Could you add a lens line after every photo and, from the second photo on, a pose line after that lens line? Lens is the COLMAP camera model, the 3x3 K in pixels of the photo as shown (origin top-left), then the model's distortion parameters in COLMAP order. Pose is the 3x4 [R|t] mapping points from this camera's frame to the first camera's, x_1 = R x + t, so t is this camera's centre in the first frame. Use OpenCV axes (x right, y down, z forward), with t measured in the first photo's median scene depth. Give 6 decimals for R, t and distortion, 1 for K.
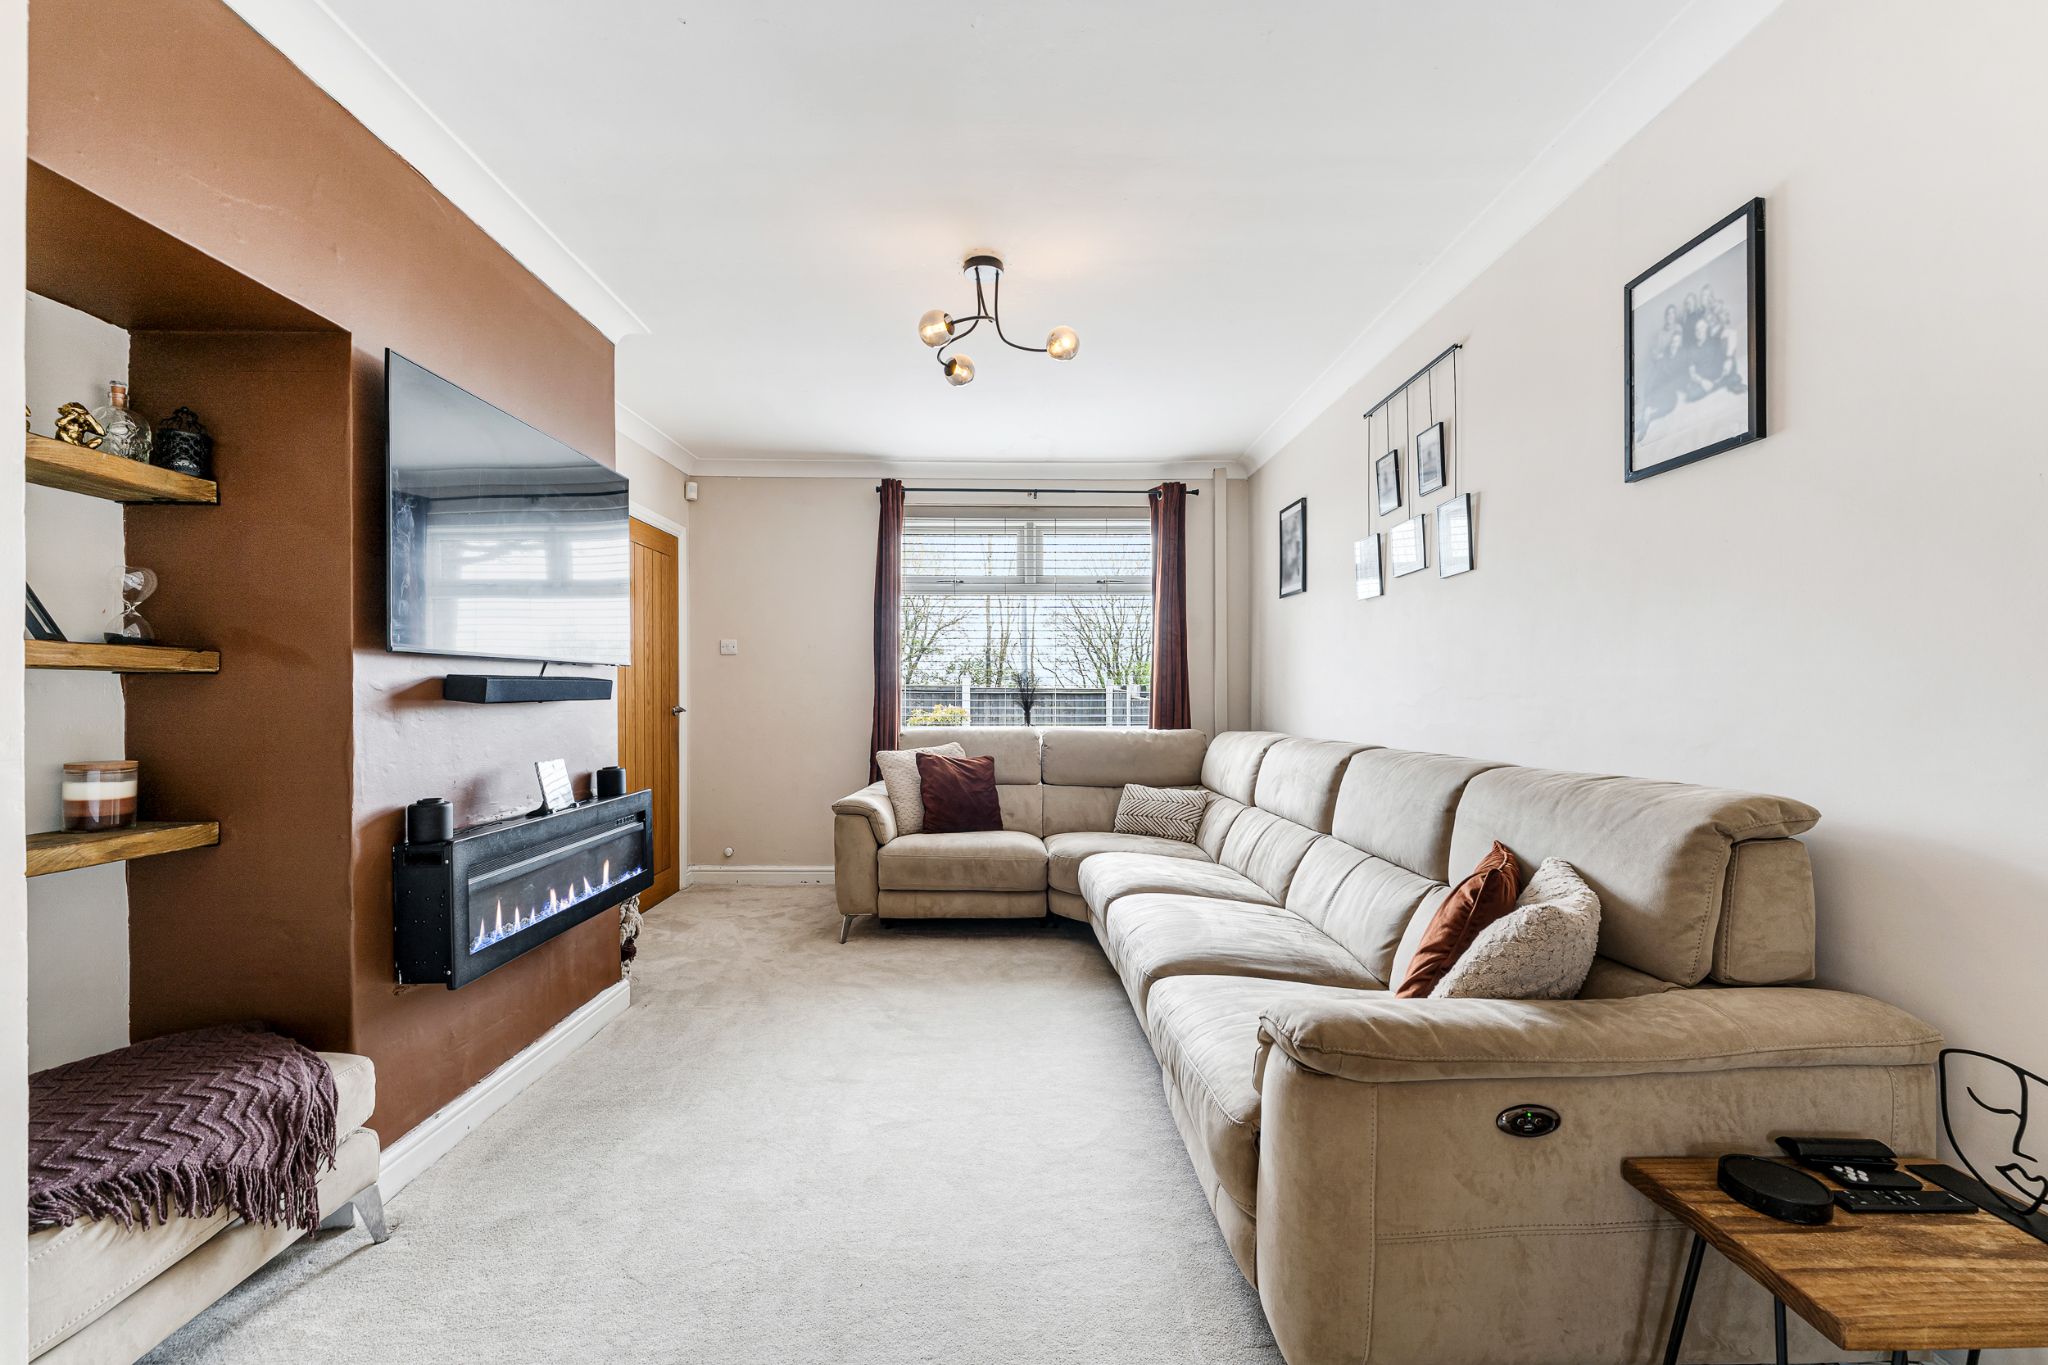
lens RADIAL K [[854.1, 0, 1037.1], [0, 854.1, 695.0], [0, 0, 1]] dist [-0.003002, -0.000183]
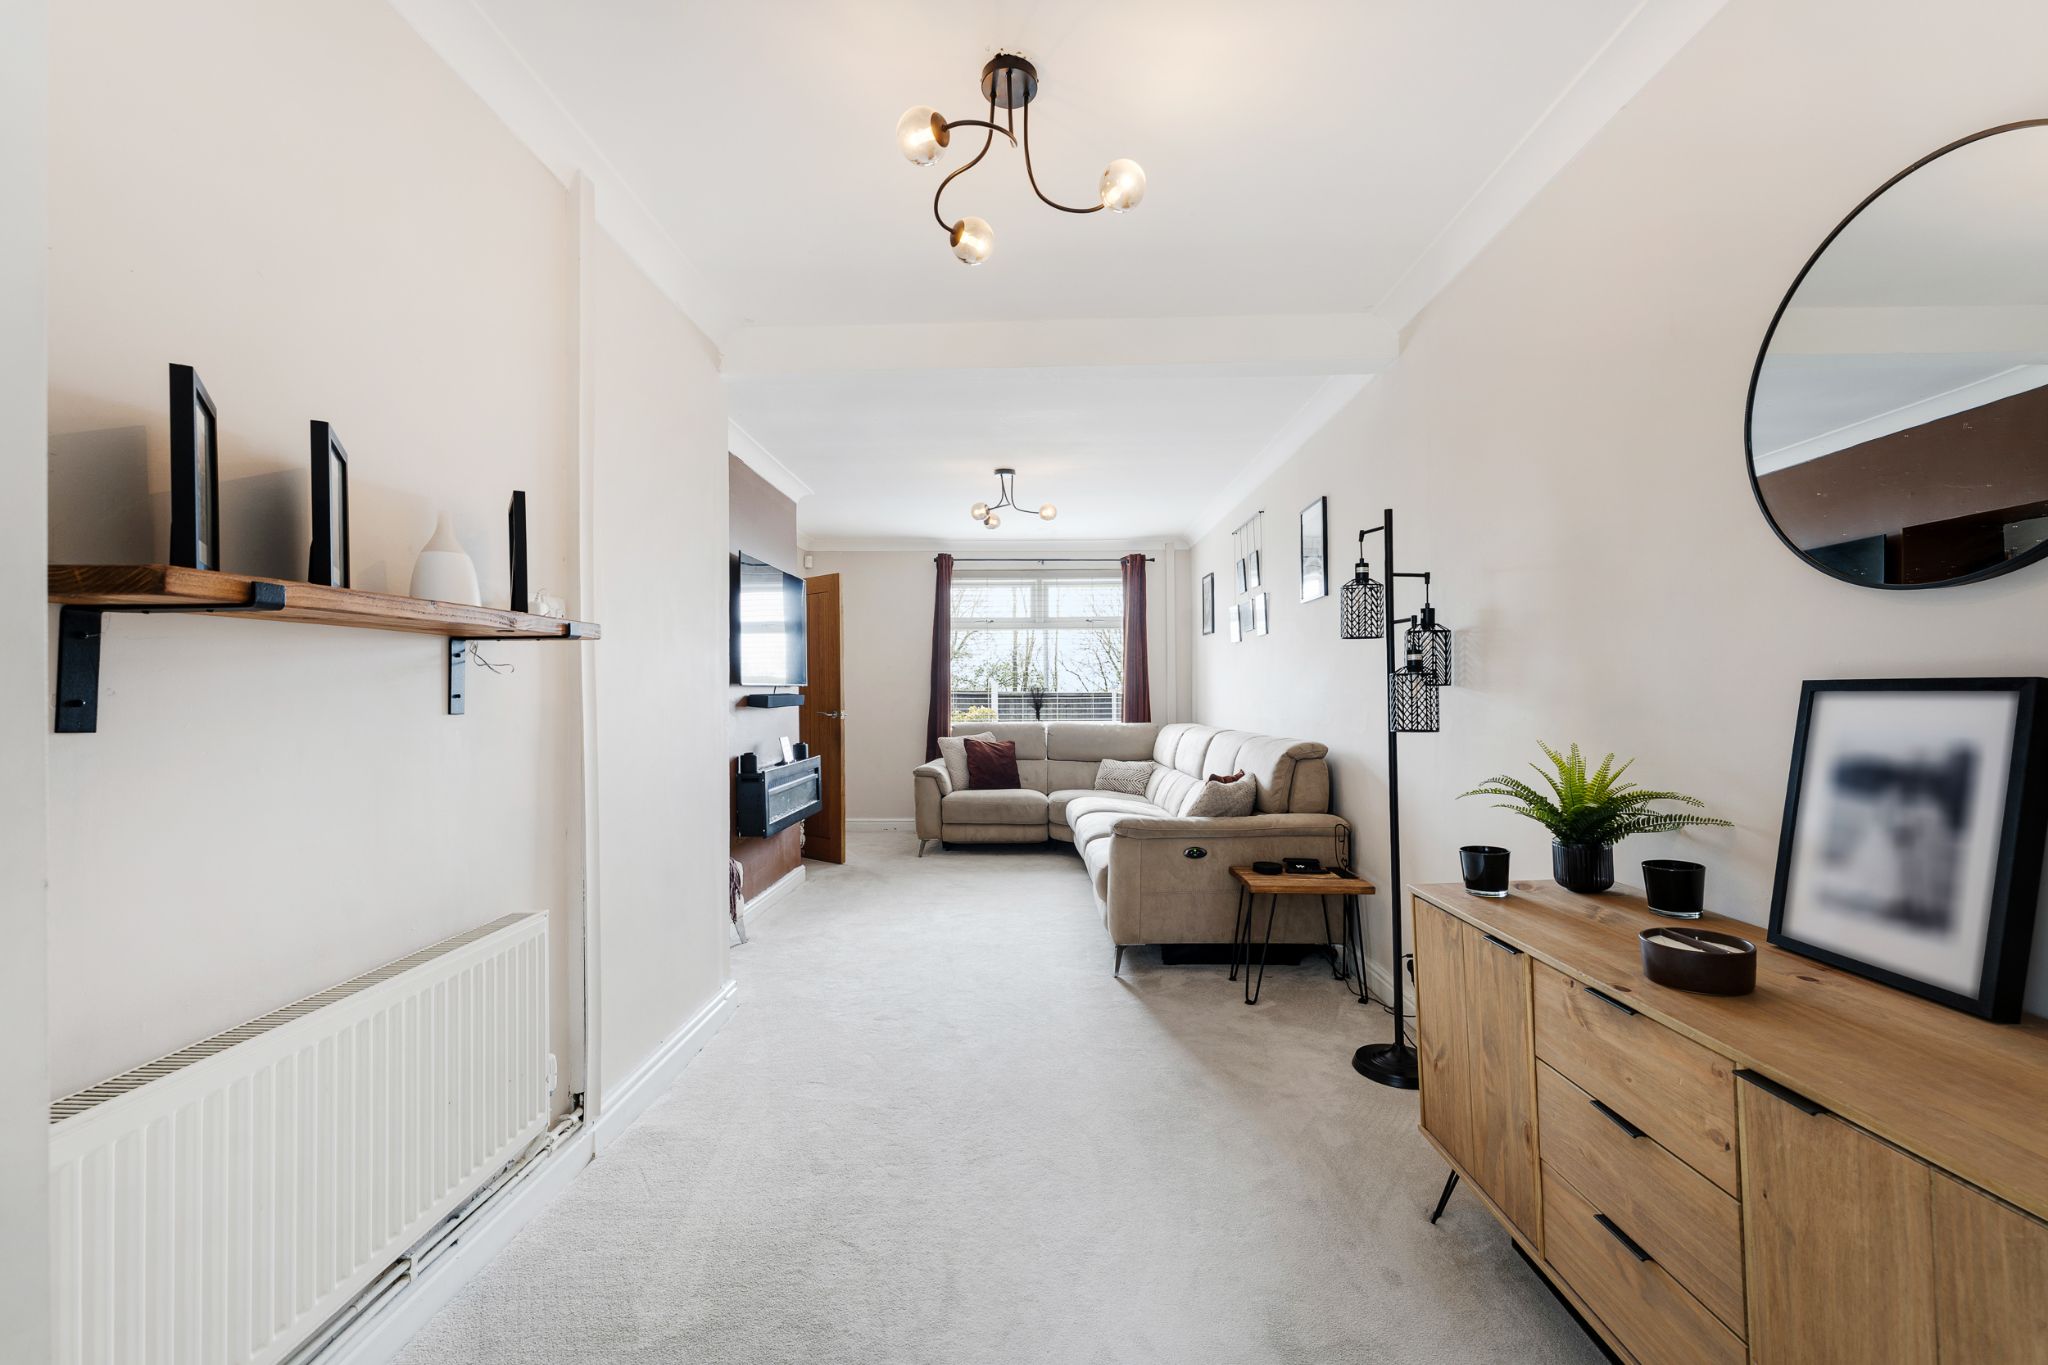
lens RADIAL K [[854.1, 0, 1022.1], [0, 854.1, 680.8], [0, 0, 1]] dist [-0.003002, -0.000183]
pose [[0.998761, -0.006861, -0.049283, 0.038102], [0.006021, 0.999834, -0.017190, -0.008541], [0.049393, 0.016872, 0.998637, -0.513432]]
